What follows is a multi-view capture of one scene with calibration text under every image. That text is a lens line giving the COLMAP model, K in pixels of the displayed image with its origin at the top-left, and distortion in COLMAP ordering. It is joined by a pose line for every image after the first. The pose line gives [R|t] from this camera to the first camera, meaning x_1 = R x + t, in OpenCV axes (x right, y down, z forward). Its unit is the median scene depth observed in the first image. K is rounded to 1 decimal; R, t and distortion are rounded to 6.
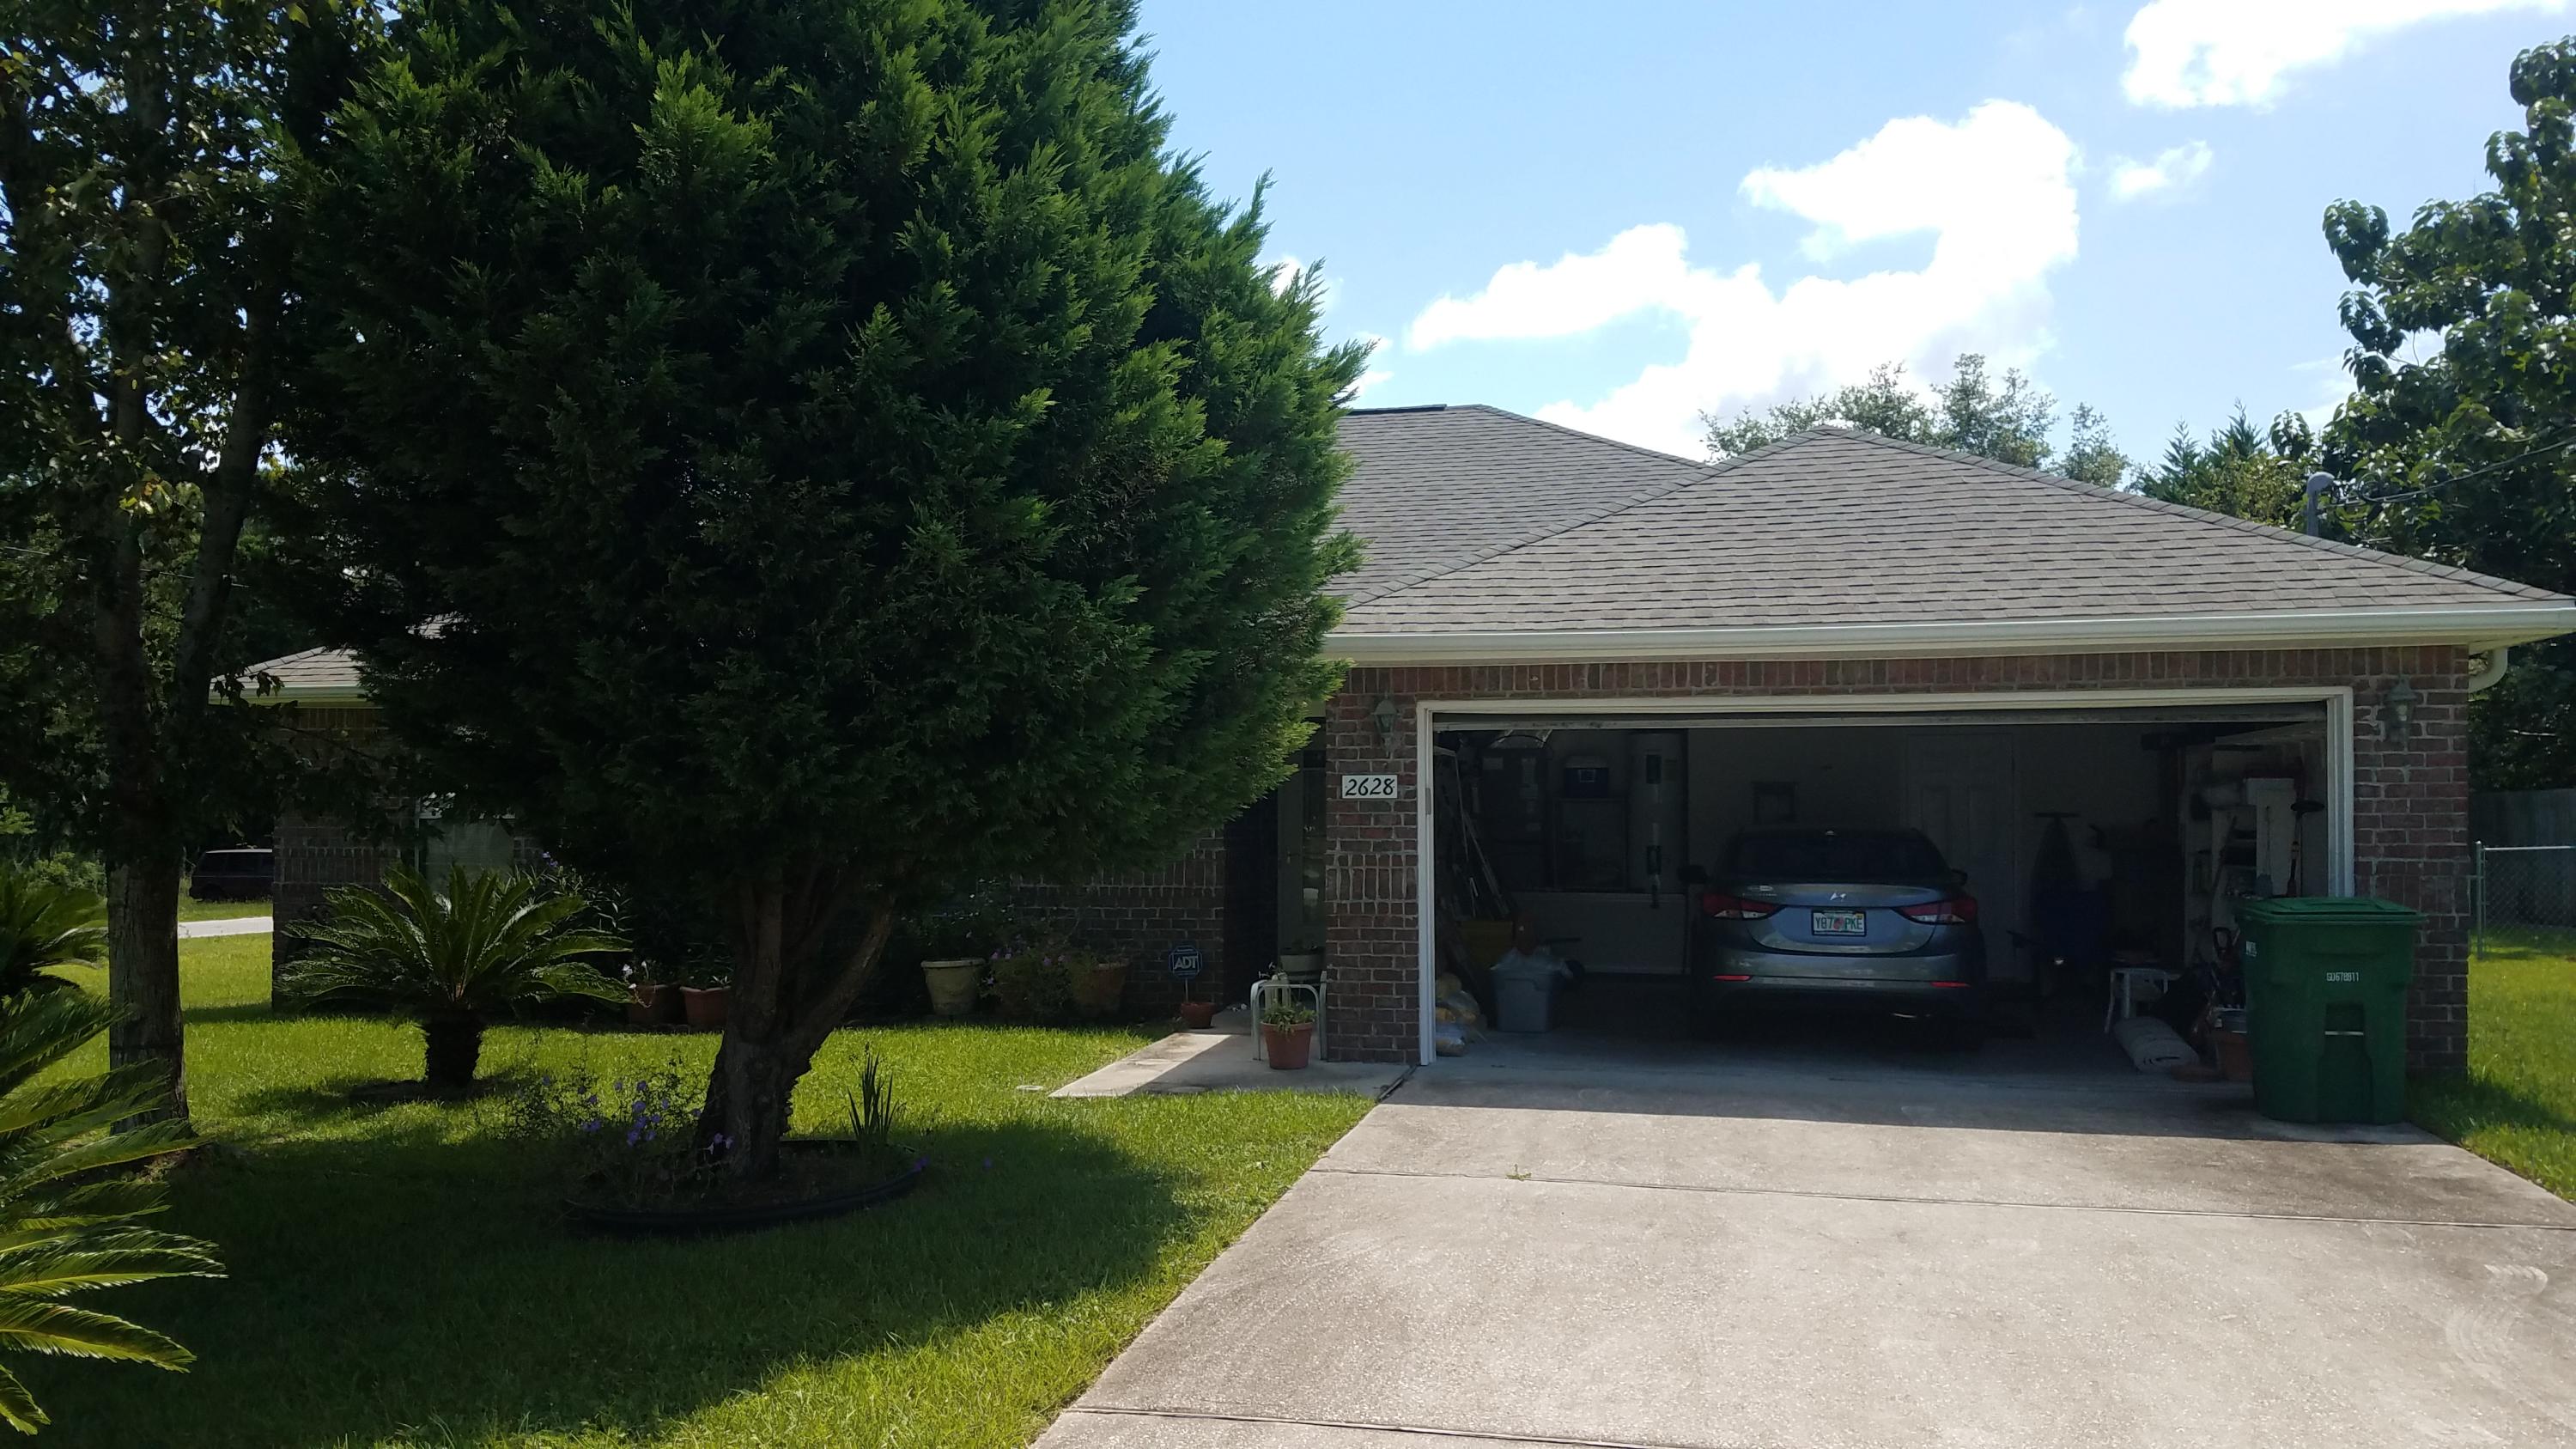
lens RADIAL K [[2014.2, 0, 1287.5], [0, 2014.2, 844.6], [0, 0, 1]] dist [0.057000, -0.002076]
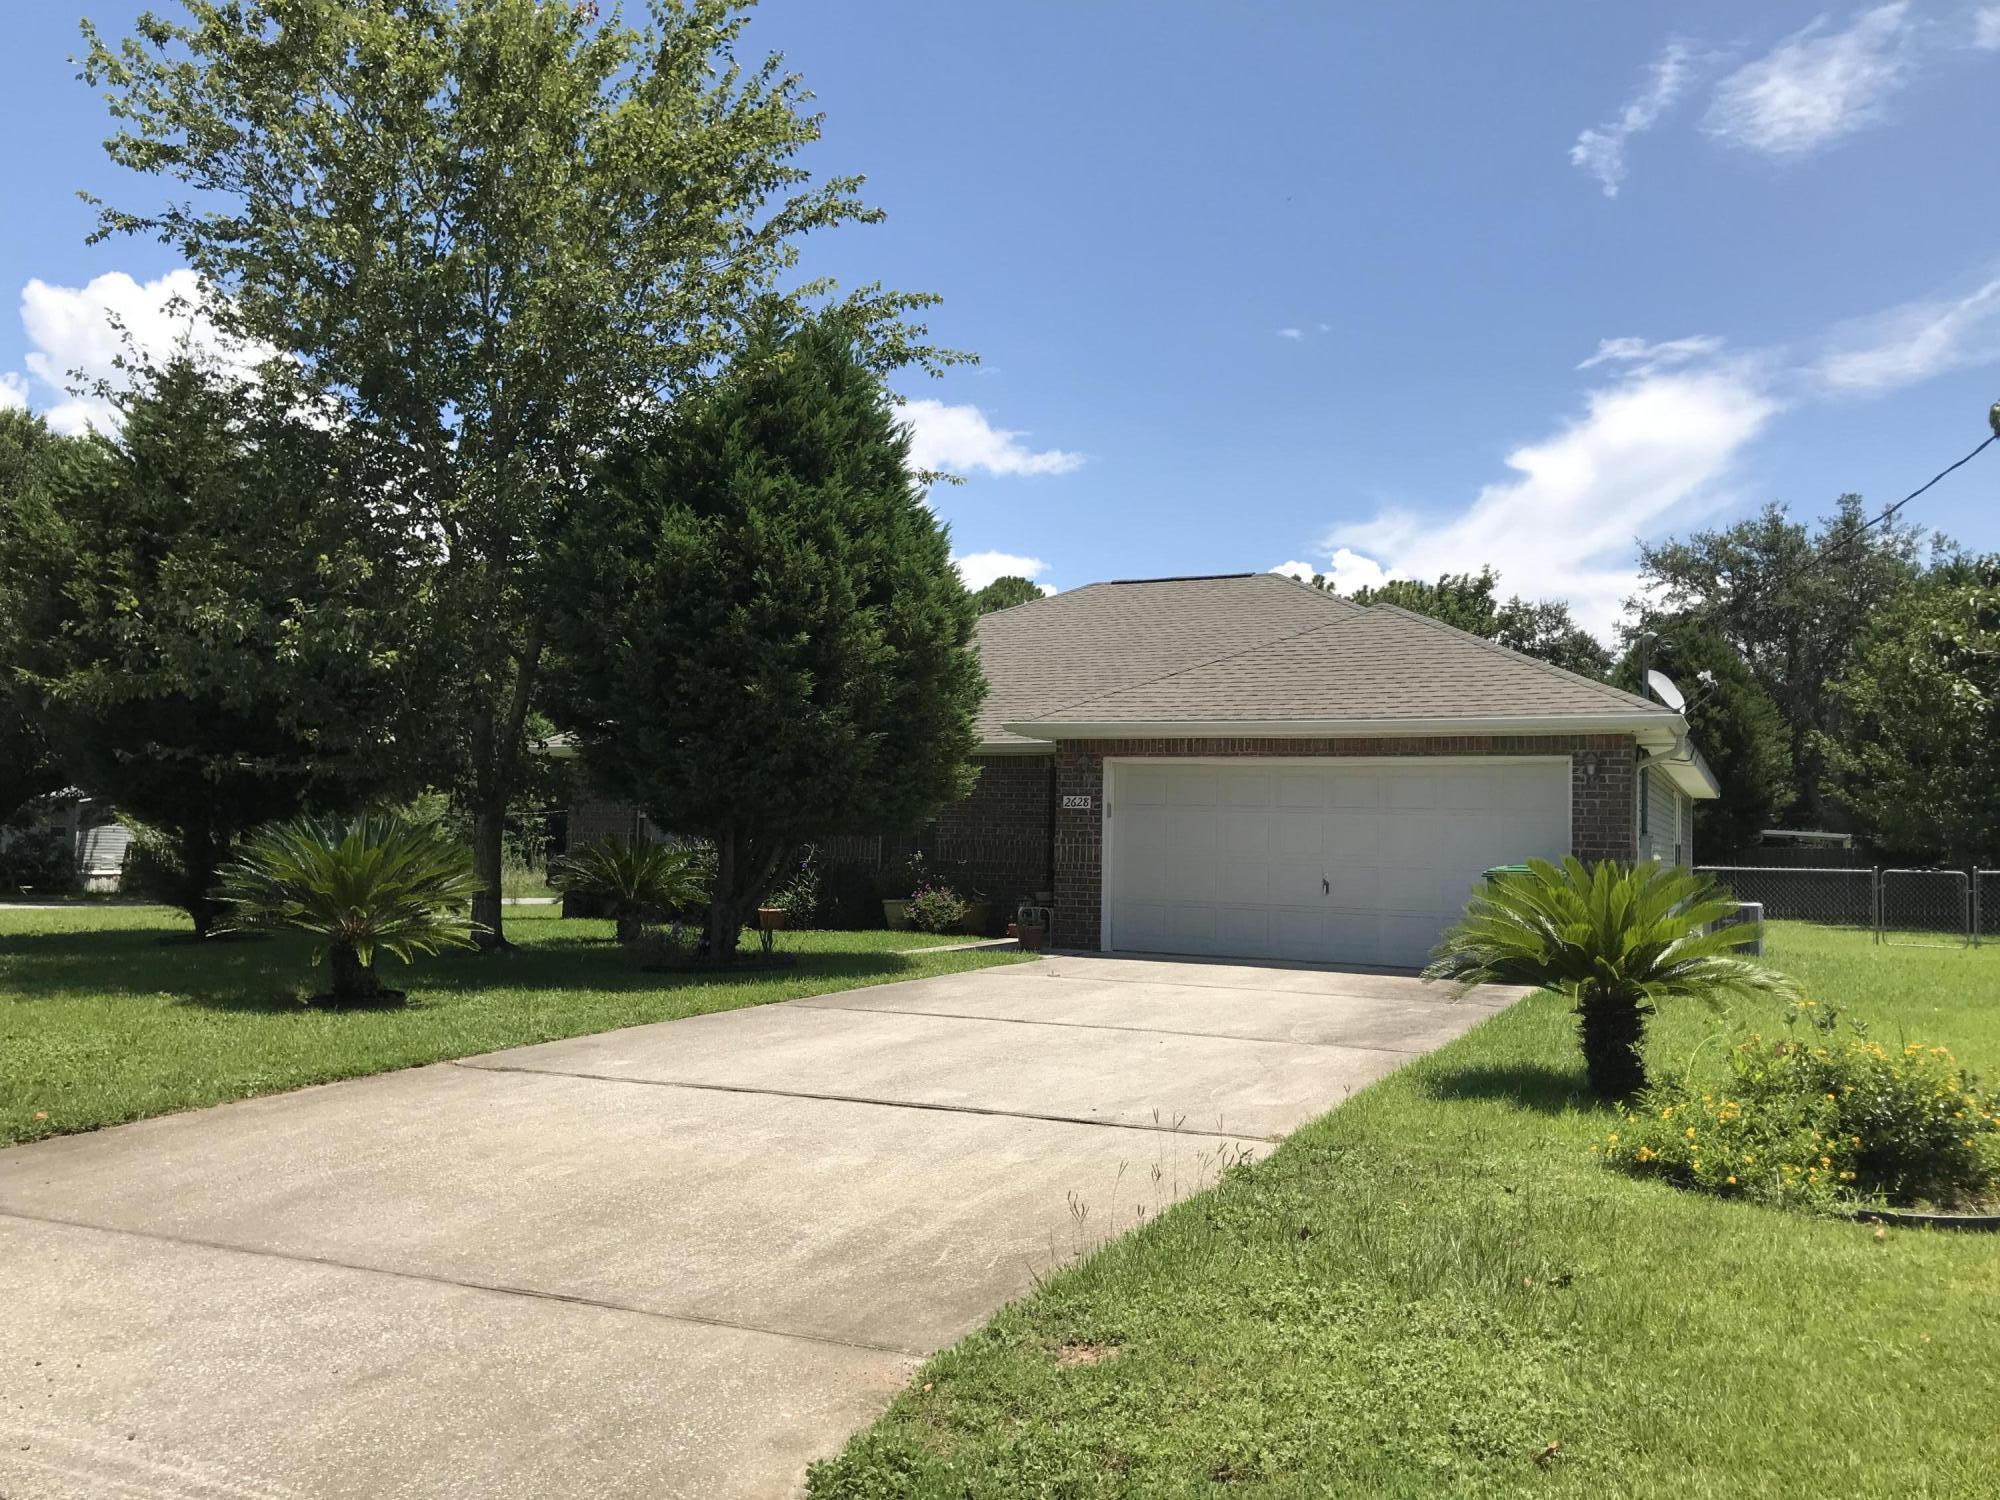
lens RADIAL K [[1635.2, 0, 1000.0], [0, 1635.2, 750.0], [0, 0, 1]] dist [0.005073, -0.019658]
pose [[0.972942, 0.009820, -0.230840, 0.359640], [-0.027606, 0.996880, -0.073944, 0.042117], [0.229394, 0.078316, 0.970178, -0.564373]]
